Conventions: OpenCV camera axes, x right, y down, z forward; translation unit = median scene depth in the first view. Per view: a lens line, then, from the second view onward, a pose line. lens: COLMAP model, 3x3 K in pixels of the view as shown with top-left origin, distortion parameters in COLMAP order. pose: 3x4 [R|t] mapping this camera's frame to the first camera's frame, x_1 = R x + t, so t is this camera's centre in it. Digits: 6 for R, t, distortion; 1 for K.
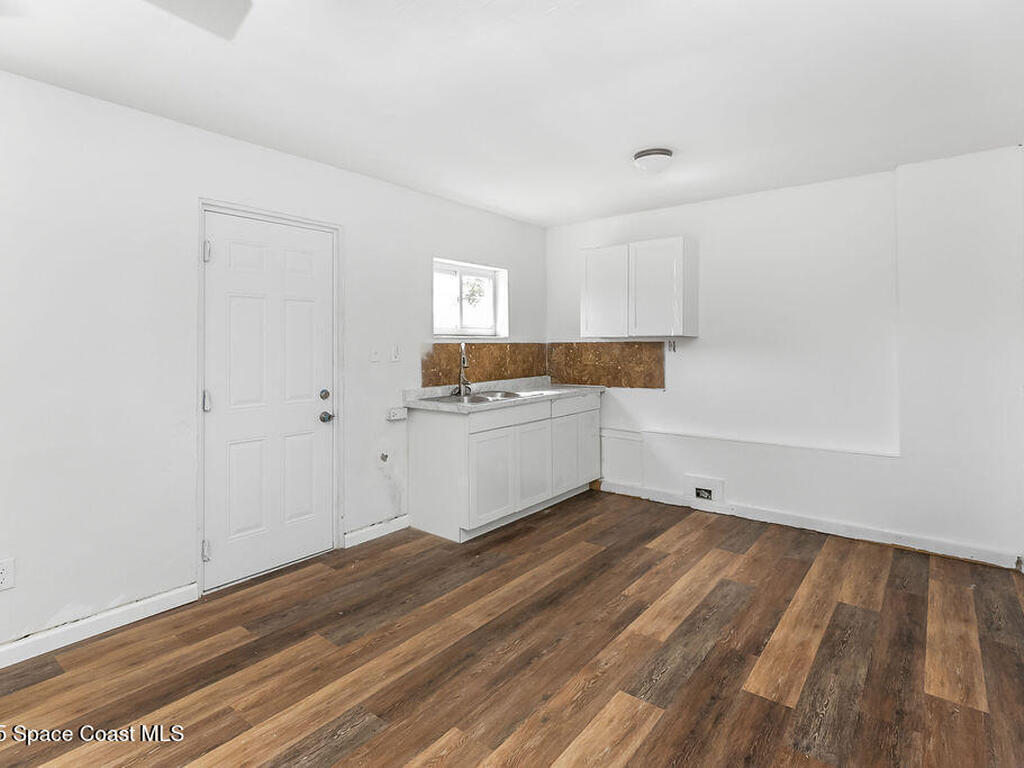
lens RADIAL K [[507.3, 0, 516.5], [0, 507.3, 376.6], [0, 0, 1]] dist [0.005904, -0.000091]
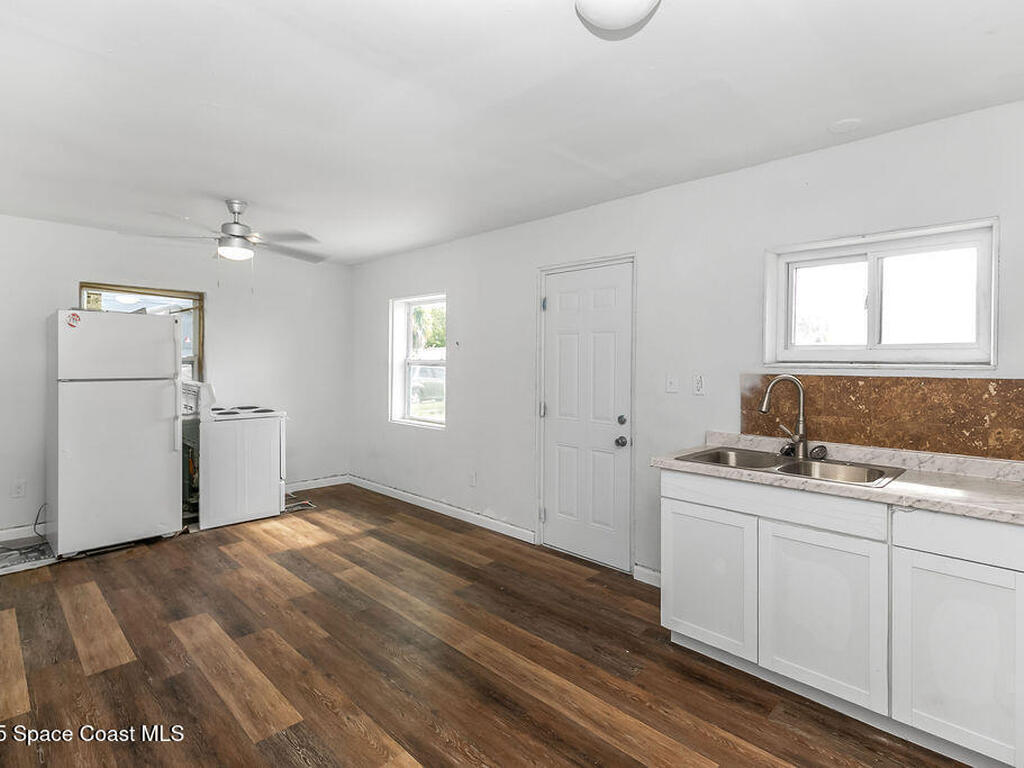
lens RADIAL K [[507.3, 0, 516.5], [0, 507.3, 376.6], [0, 0, 1]] dist [0.005904, -0.000091]
pose [[-0.066888, 0.030606, -0.997291, 0.806077], [-0.073687, 0.996648, 0.035529, -0.089012], [0.995036, 0.075864, -0.064408, 0.994090]]
